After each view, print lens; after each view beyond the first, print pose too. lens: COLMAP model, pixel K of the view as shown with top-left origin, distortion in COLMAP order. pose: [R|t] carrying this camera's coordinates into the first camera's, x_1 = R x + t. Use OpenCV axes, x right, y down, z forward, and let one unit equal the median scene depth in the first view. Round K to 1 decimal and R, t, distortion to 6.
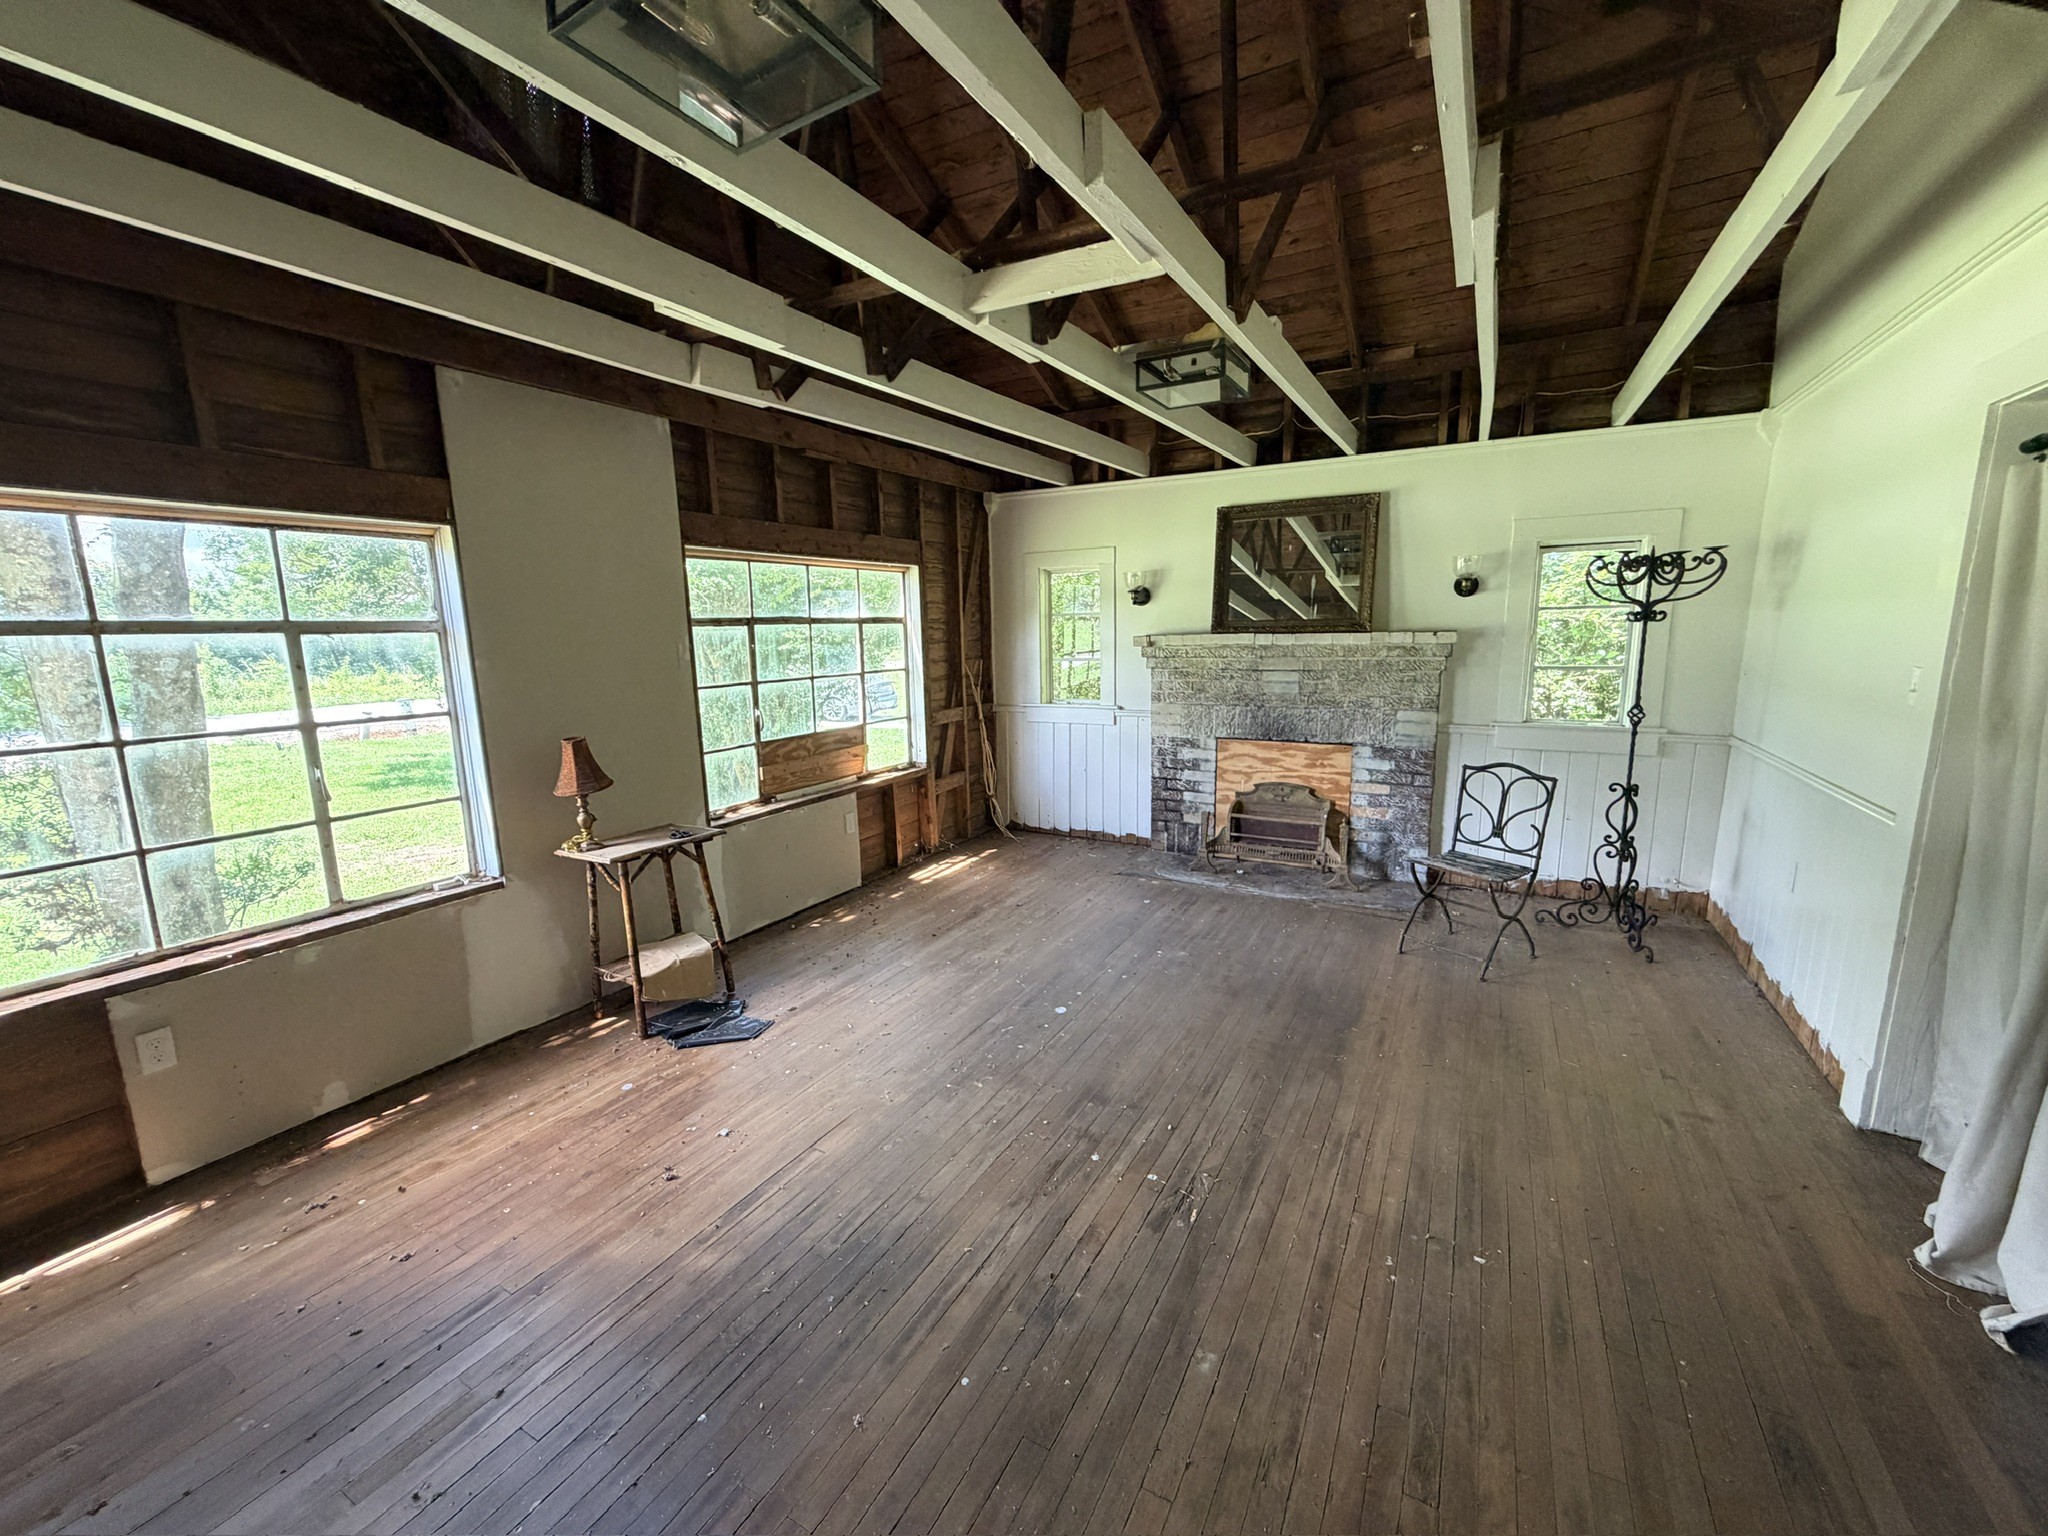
lens RADIAL K [[828.6, 0, 1018.5], [0, 828.6, 766.6], [0, 0, 1]] dist [0.001937, 0.000016]
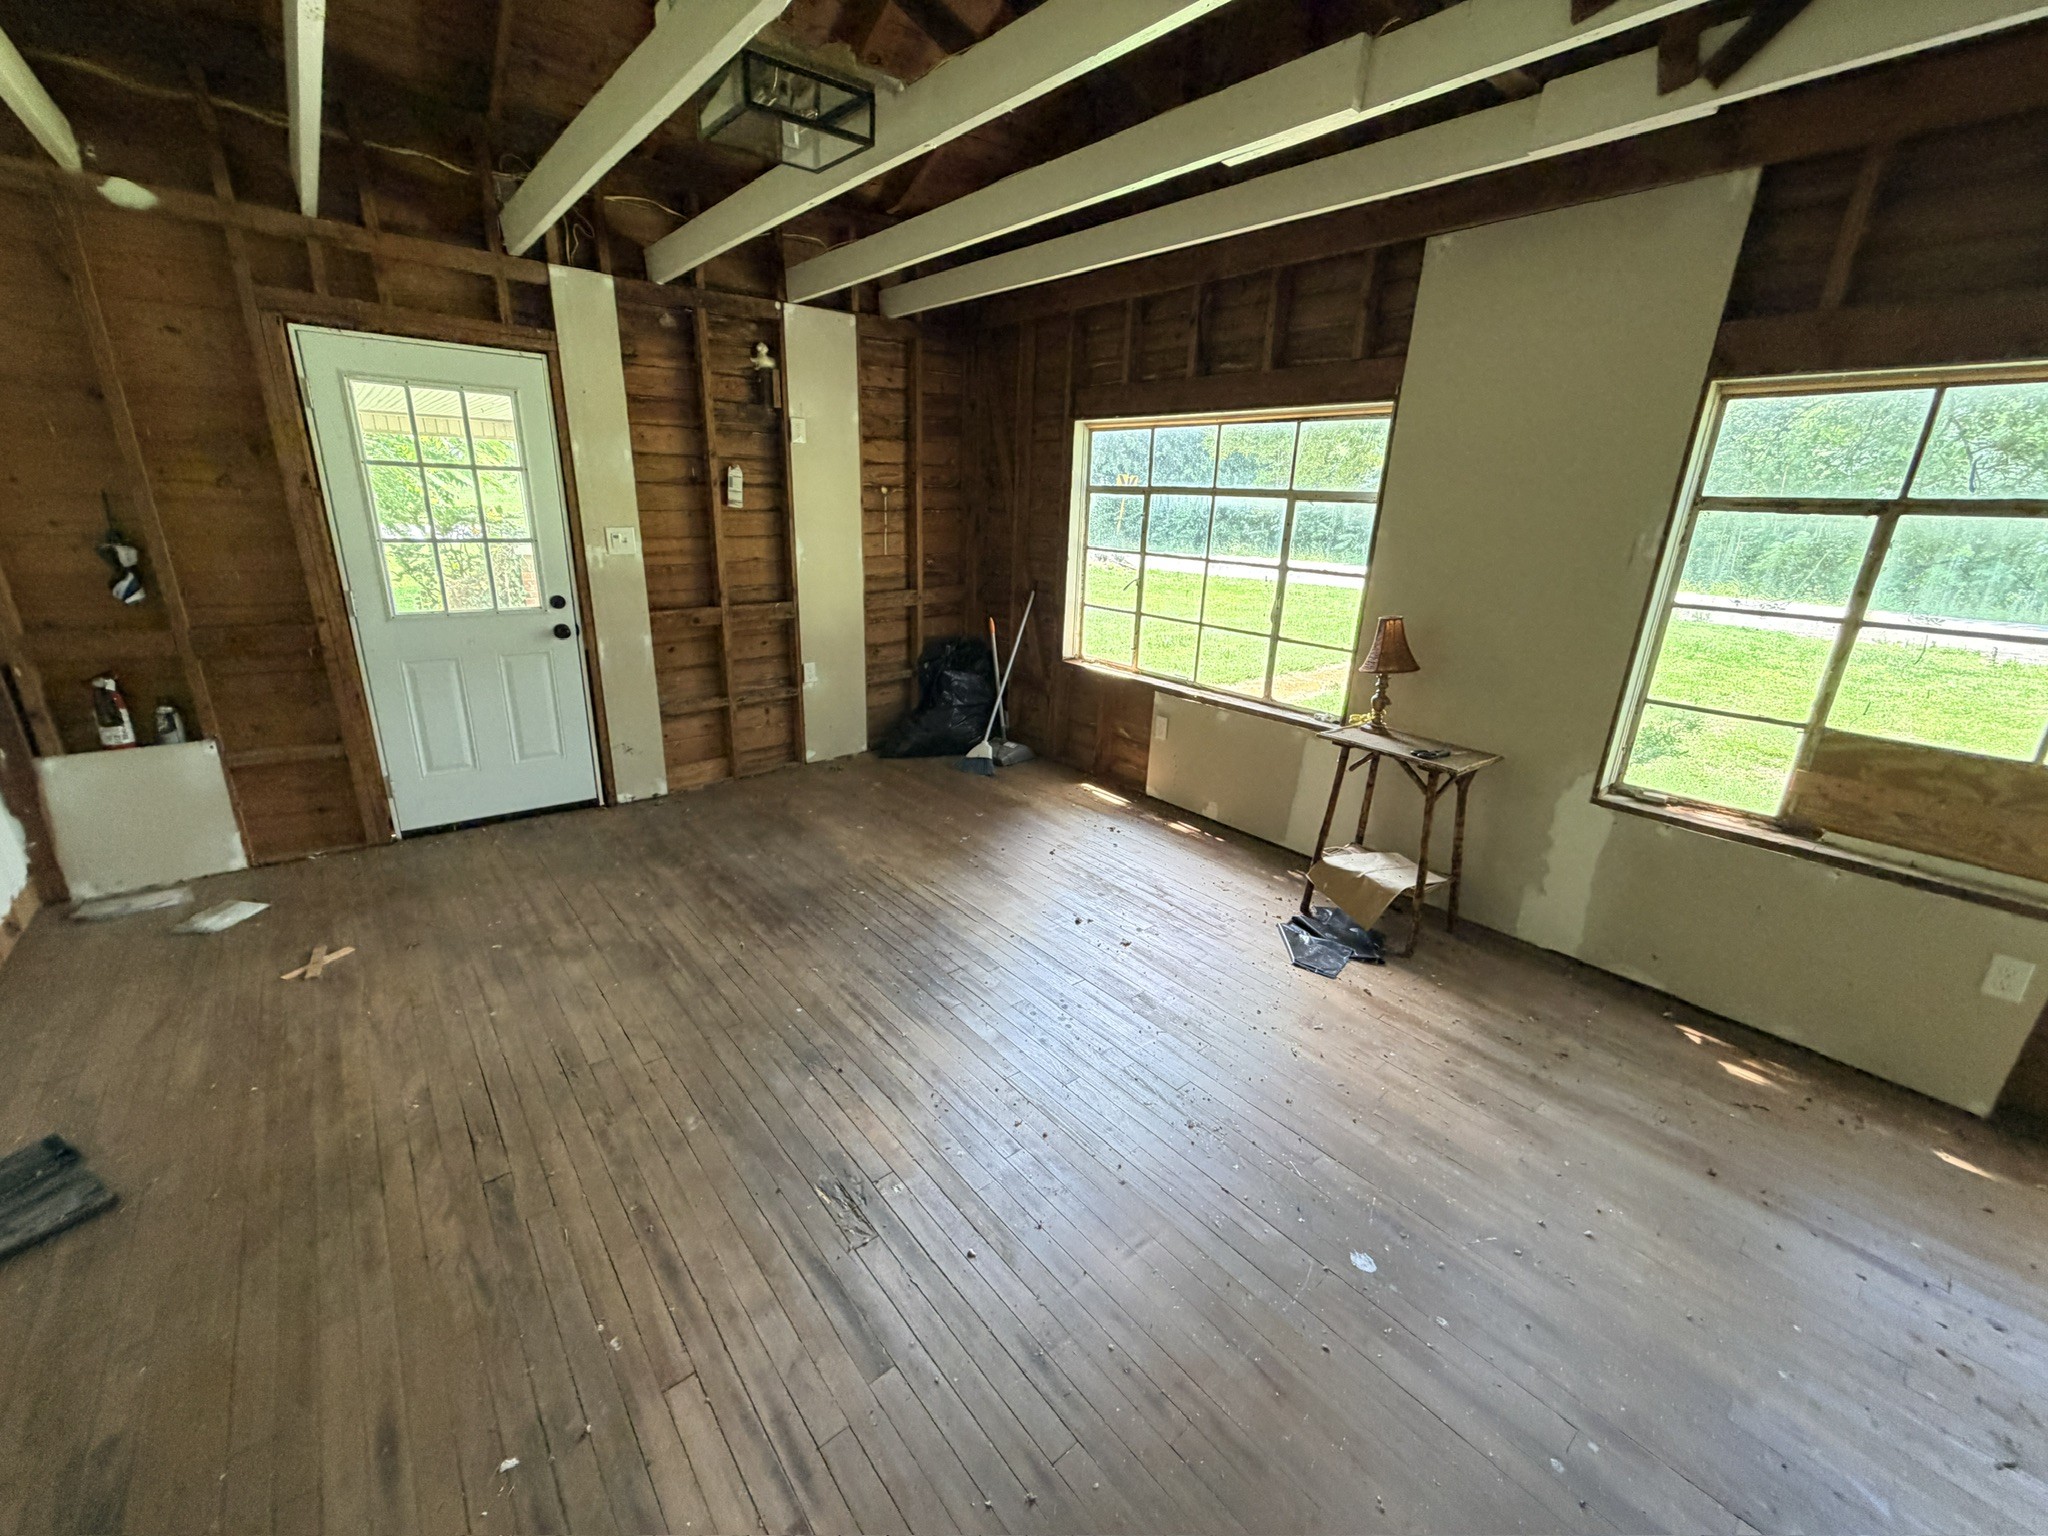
lens RADIAL K [[828.6, 0, 1016.1], [0, 828.6, 771.4], [0, 0, 1]] dist [0.001937, 0.000016]
pose [[-0.371181, 0.301494, -0.878251, 0.636946], [-0.181676, 0.903961, 0.387103, -0.196417], [0.910614, 0.303243, -0.280759, 1.074086]]
